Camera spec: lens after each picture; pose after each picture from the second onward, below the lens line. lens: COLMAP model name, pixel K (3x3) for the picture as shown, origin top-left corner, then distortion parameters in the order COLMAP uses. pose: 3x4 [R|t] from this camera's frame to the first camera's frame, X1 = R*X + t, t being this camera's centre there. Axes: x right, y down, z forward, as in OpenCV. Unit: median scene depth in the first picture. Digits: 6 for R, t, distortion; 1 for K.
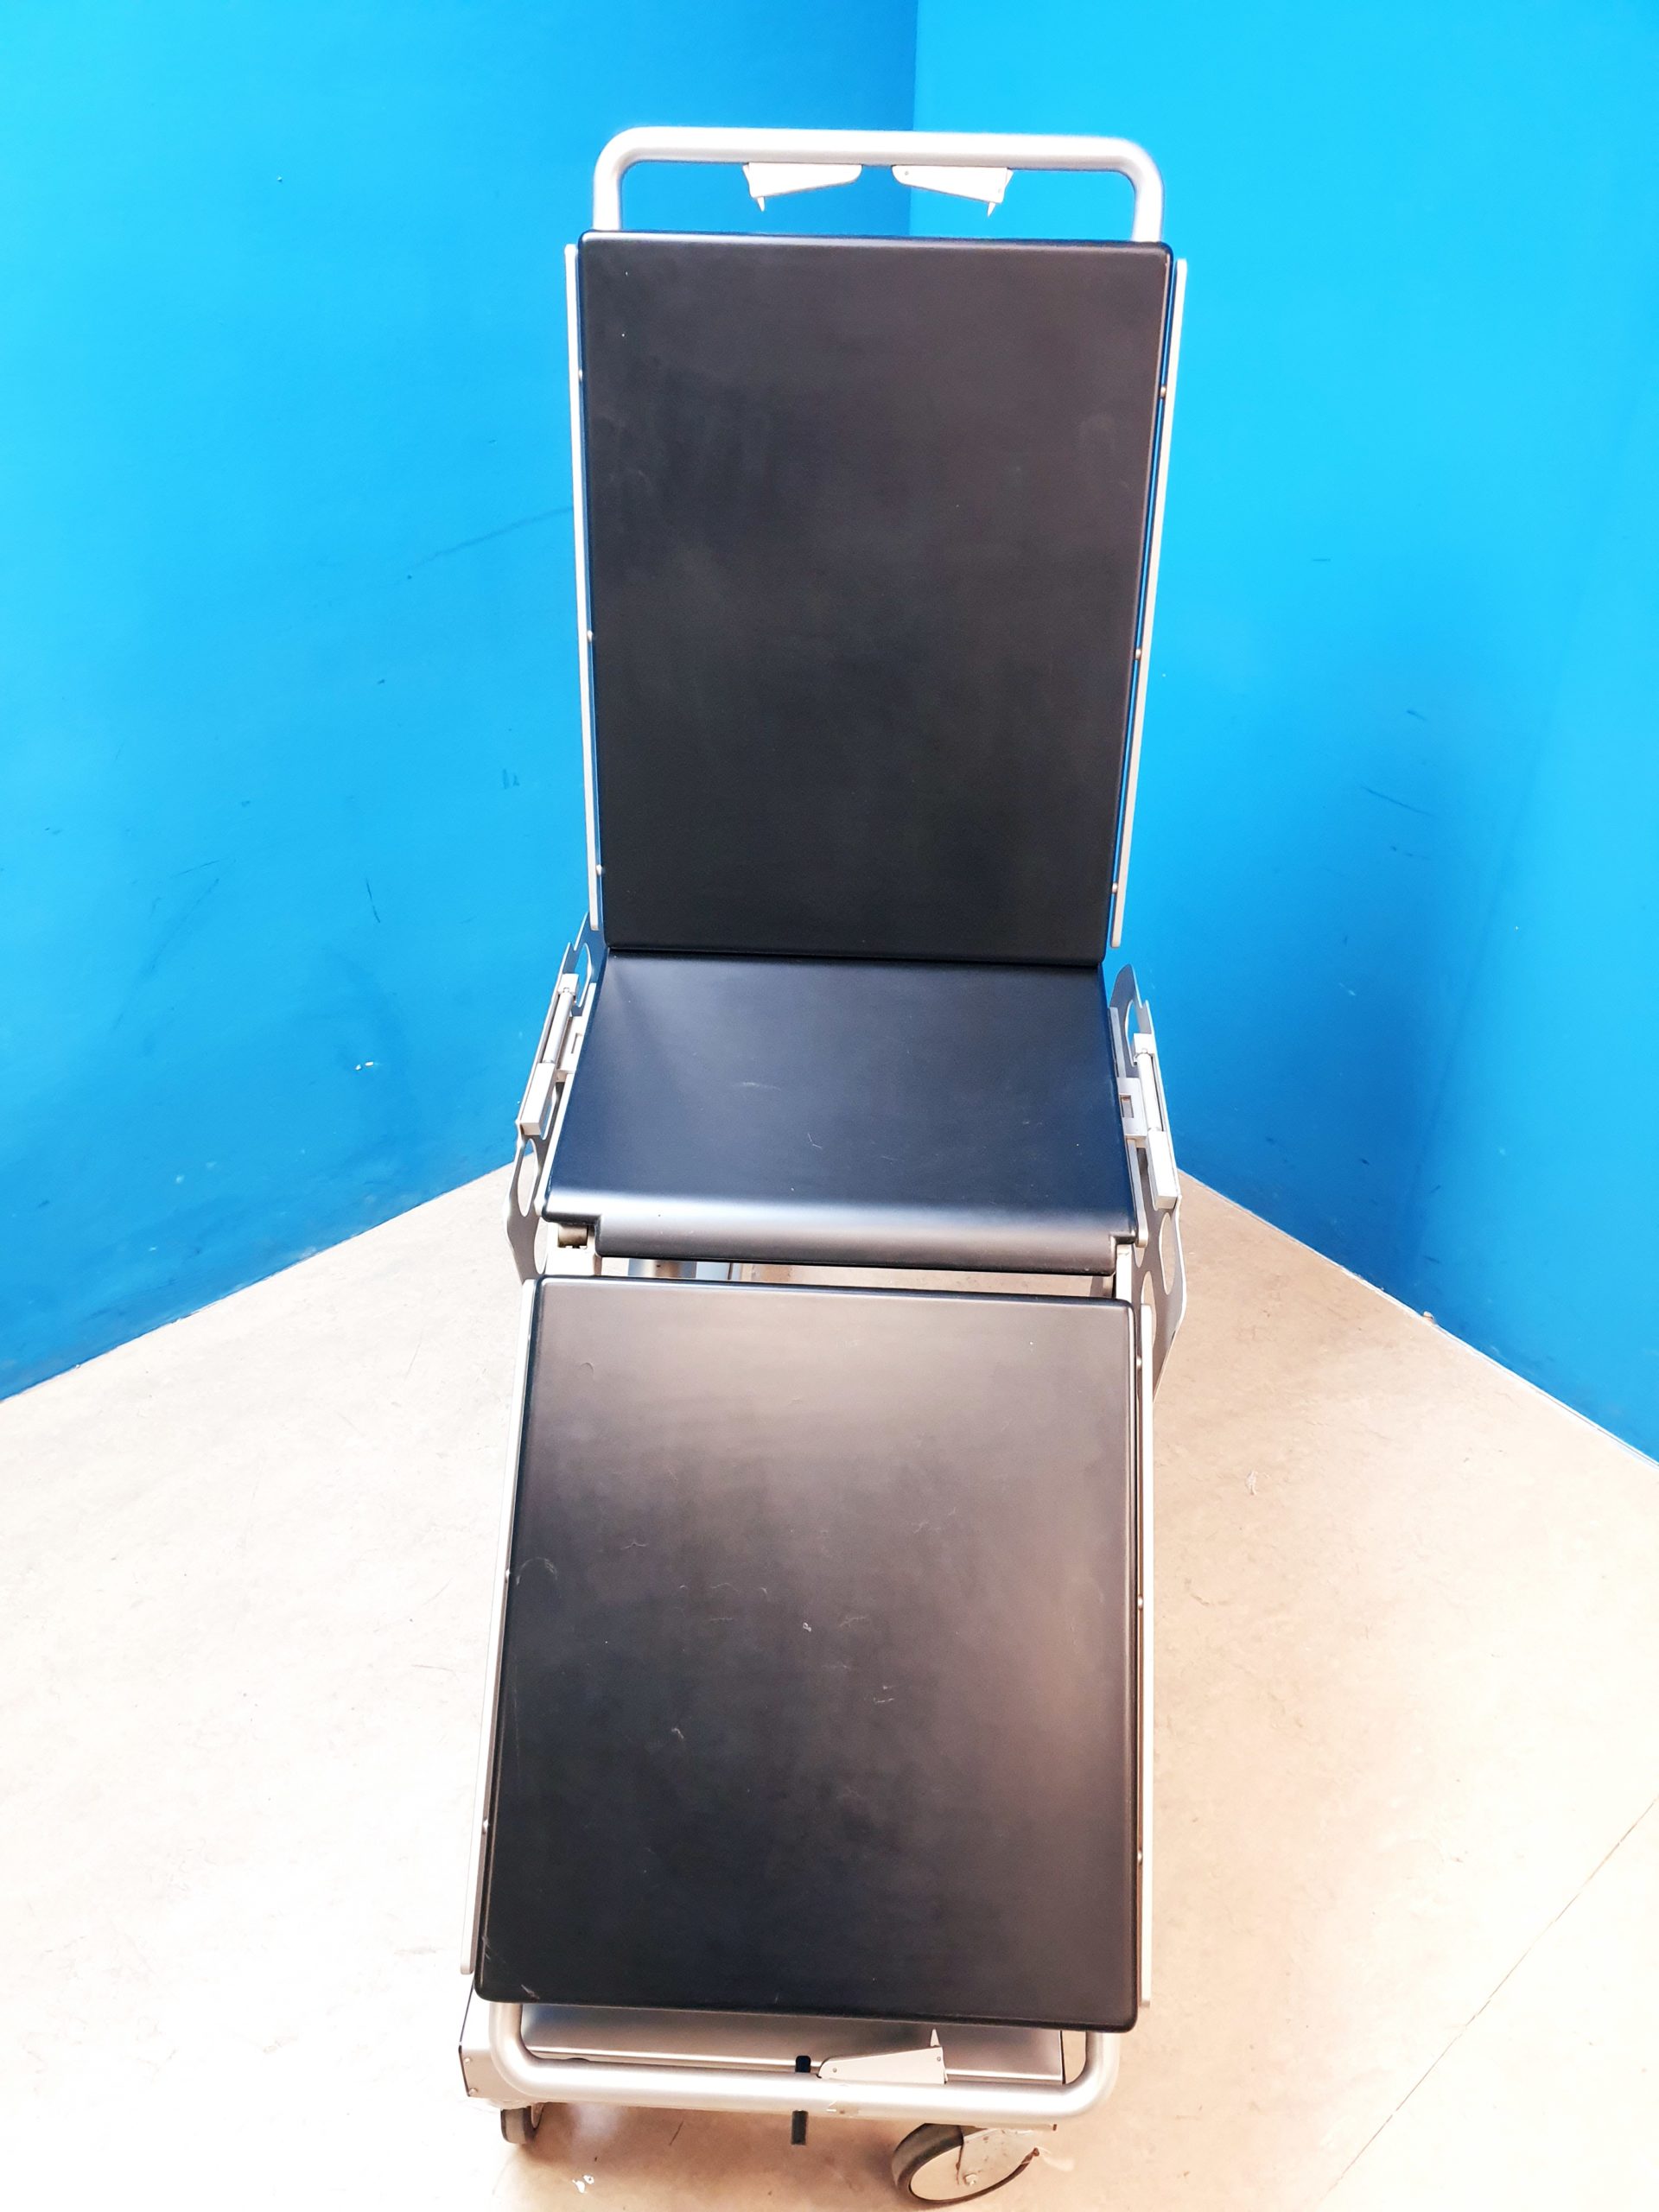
lens RADIAL K [[1700.4, 0, 847.1], [0, 1700.4, 1105.2], [0, 0, 1]] dist [0.001796, 0.033987]
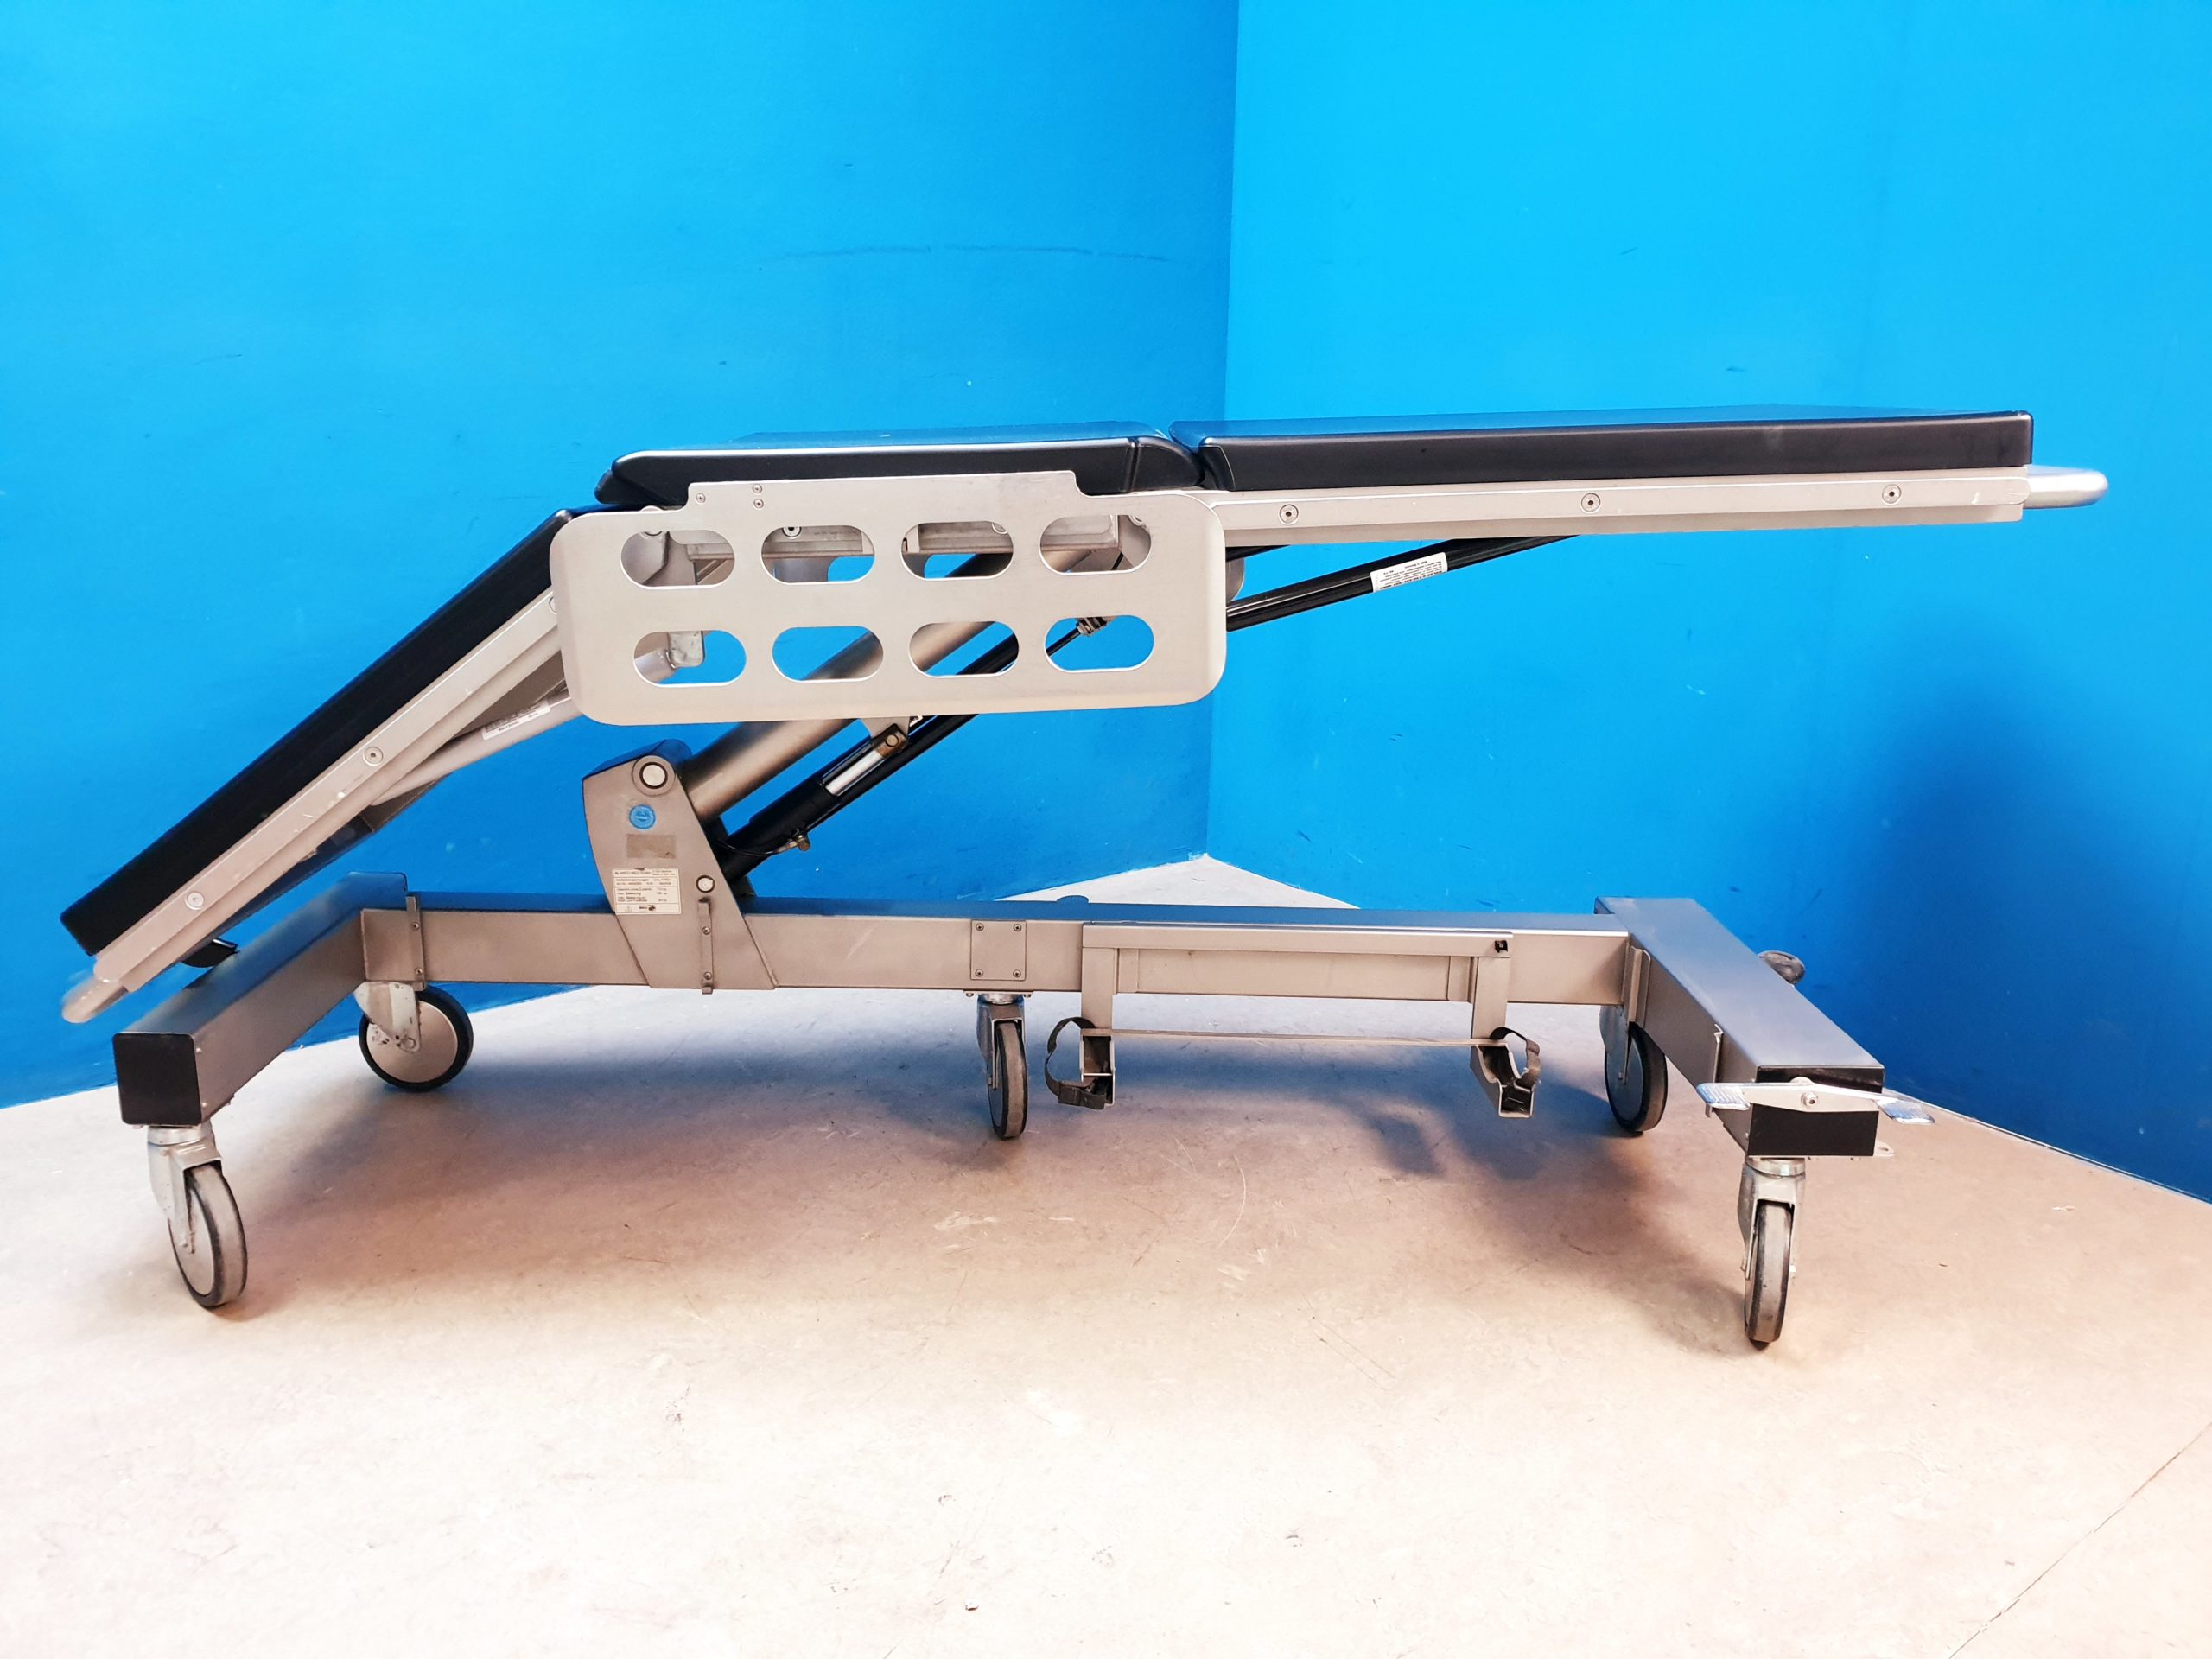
lens RADIAL K [[1700.4, 0, 1107.4], [0, 1700.4, 830.2], [0, 0, 1]] dist [0.001796, 0.033987]
pose [[0.998633, 0.014476, -0.050223, 0.018165], [-0.032257, 0.926756, -0.374275, 0.403822], [0.041126, 0.375384, 0.925957, 0.153708]]
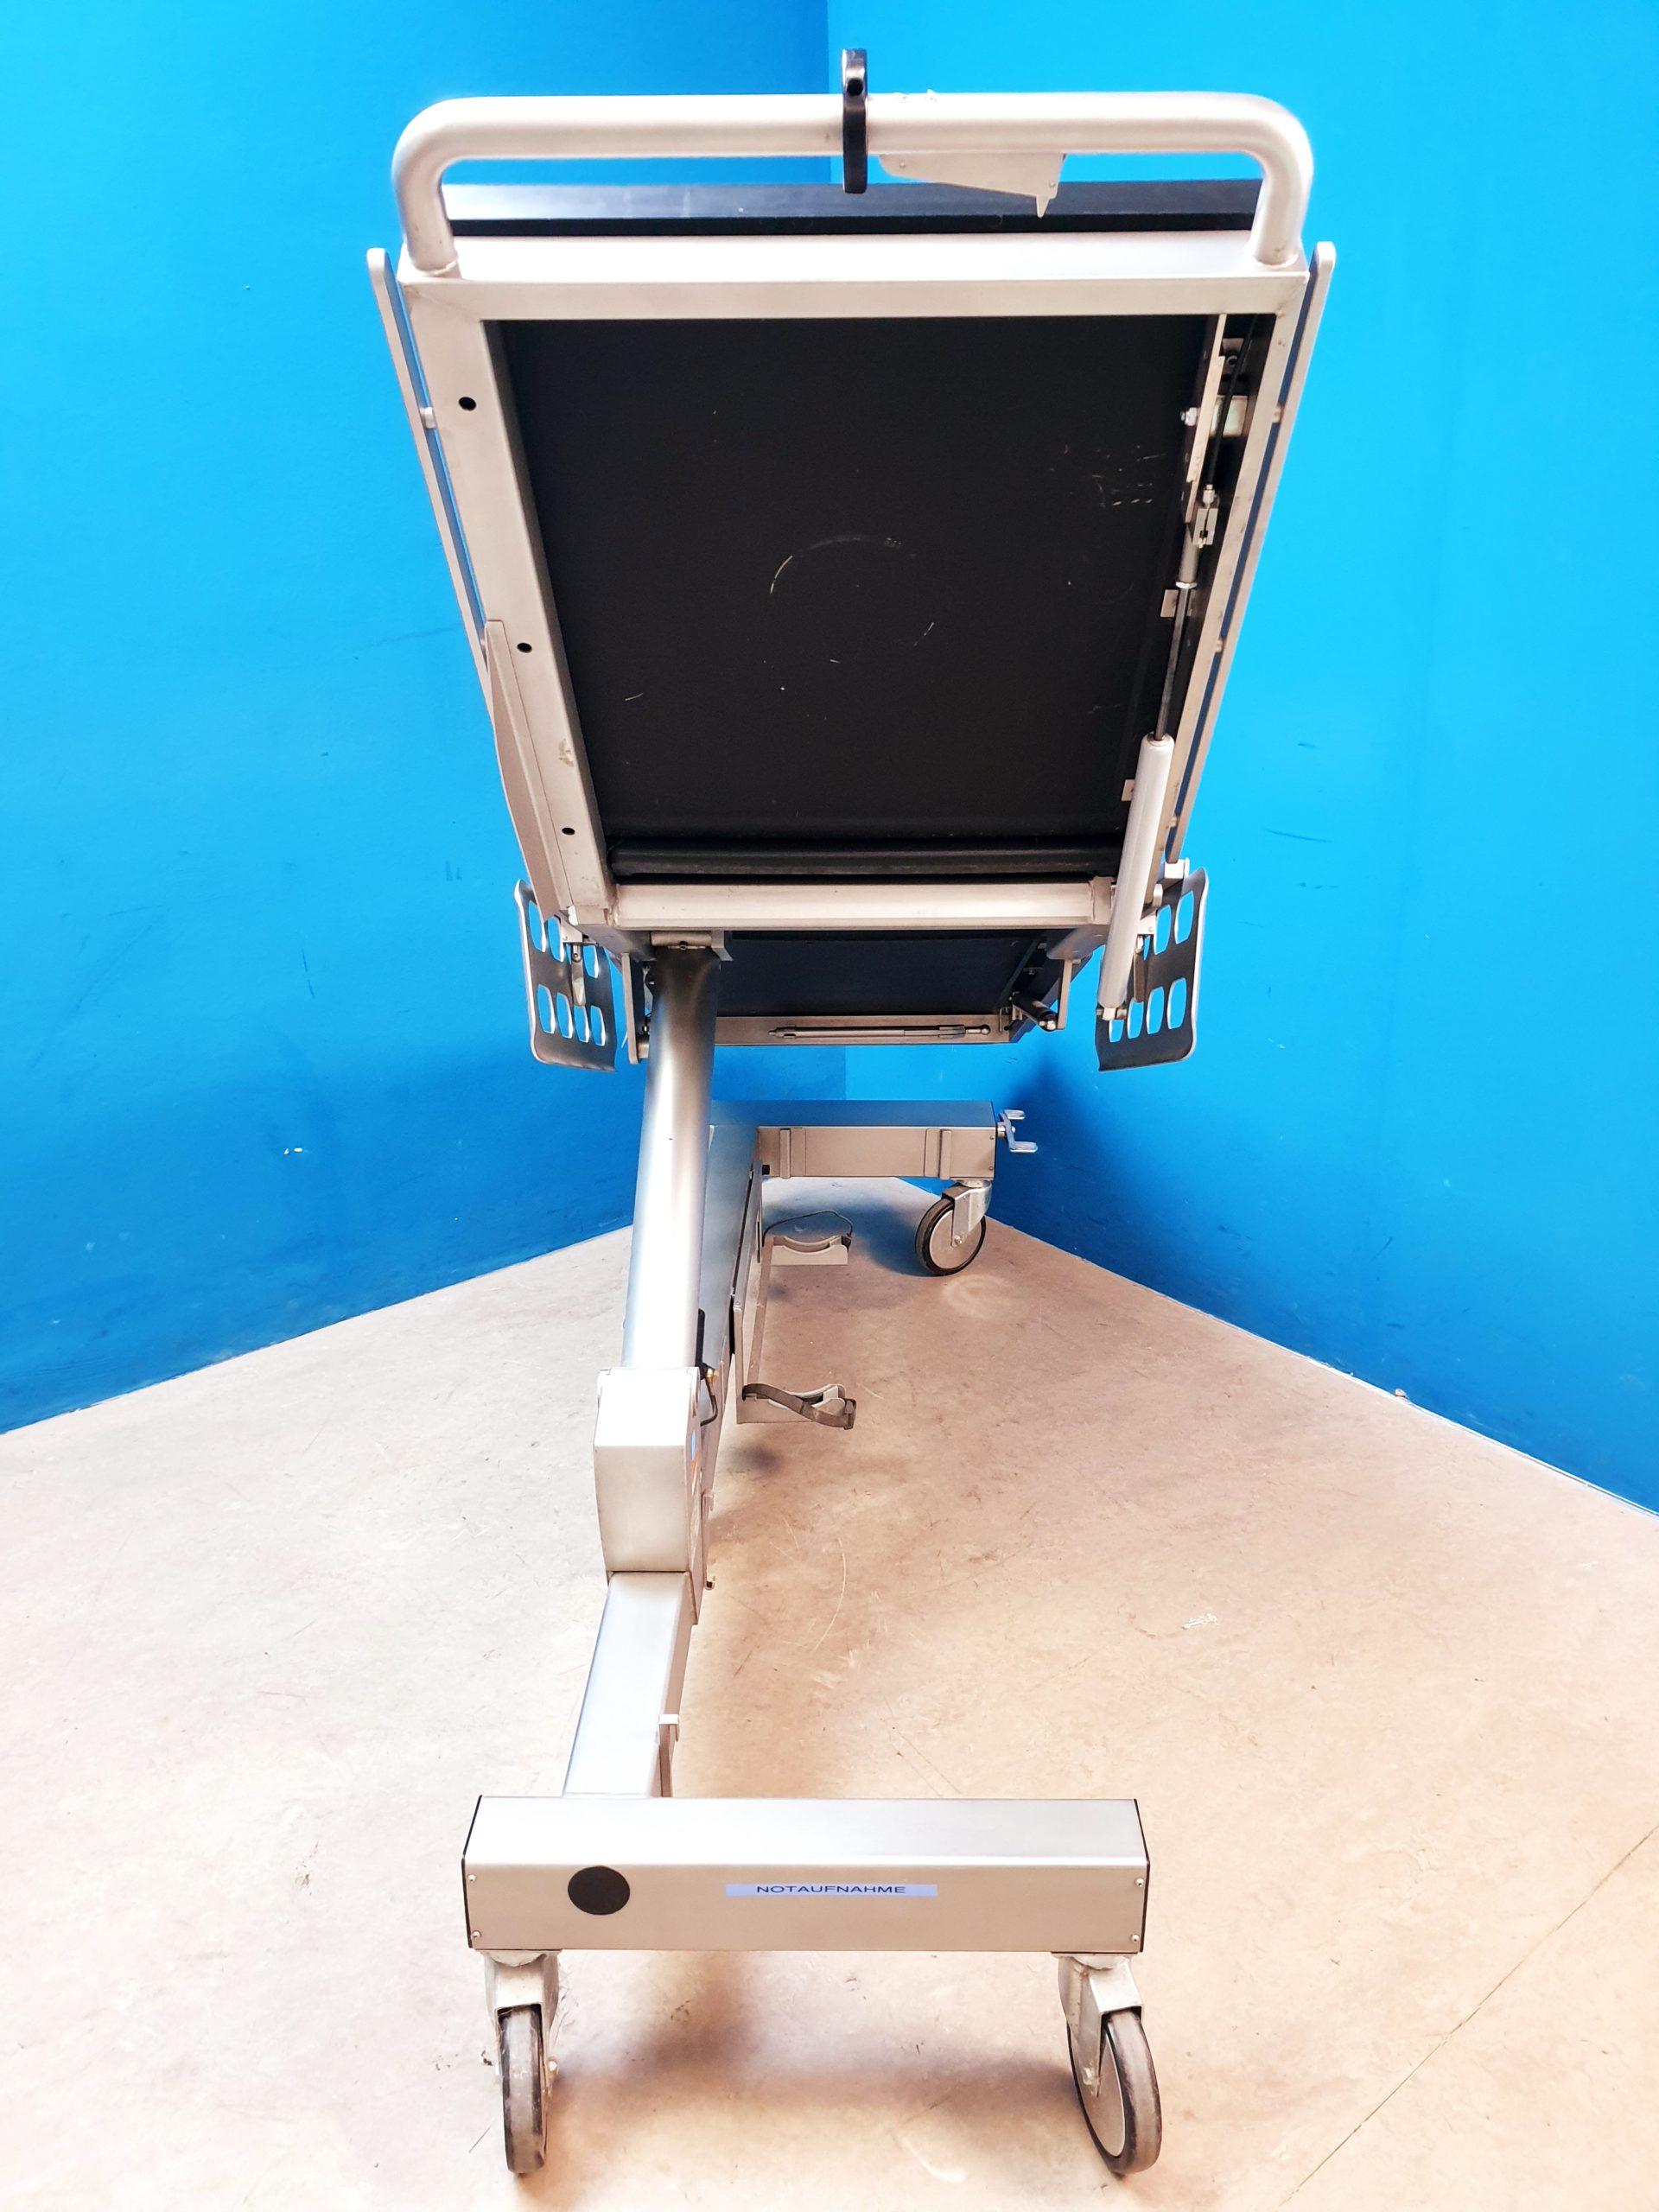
lens RADIAL K [[1700.4, 0, 867.3], [0, 1700.4, 1105.7], [0, 0, 1]] dist [0.001796, 0.033987]
pose [[0.999489, -0.019903, -0.025013, 0.086315], [0.012047, 0.959340, -0.281997, 0.266541], [0.029608, 0.281552, 0.959089, 0.057141]]
